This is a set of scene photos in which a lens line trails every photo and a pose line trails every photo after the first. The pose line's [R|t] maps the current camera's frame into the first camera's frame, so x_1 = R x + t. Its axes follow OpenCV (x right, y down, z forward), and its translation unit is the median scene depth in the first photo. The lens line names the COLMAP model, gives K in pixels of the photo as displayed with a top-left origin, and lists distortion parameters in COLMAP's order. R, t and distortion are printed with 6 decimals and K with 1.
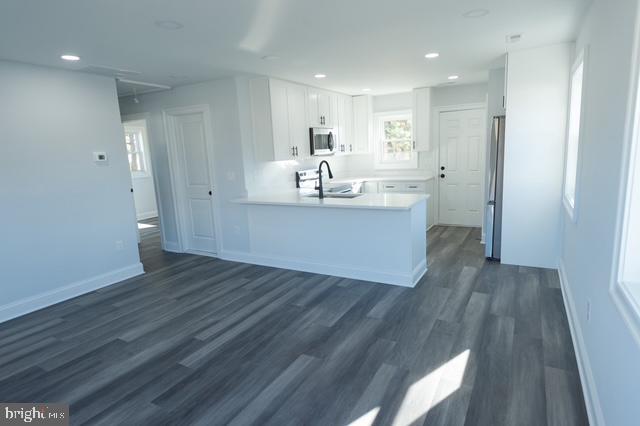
lens RADIAL K [[358.1, 0, 320.0], [0, 358.1, 213.0], [0, 0, 1]] dist [0.011409, -0.002951]
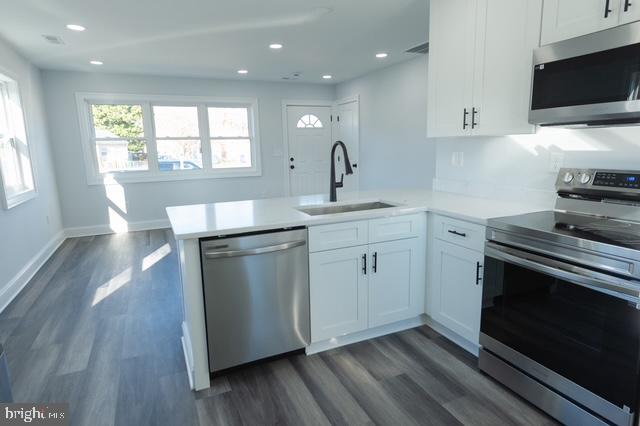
lens RADIAL K [[387.6, 0, 319.6], [0, 387.6, 212.7], [0, 0, 1]] dist [0.012288, -0.004656]
pose [[-0.589714, 0.201945, -0.781956, 0.504308], [-0.089515, 0.945922, 0.311799, -0.211605], [0.802636, 0.253869, -0.539747, 1.236416]]
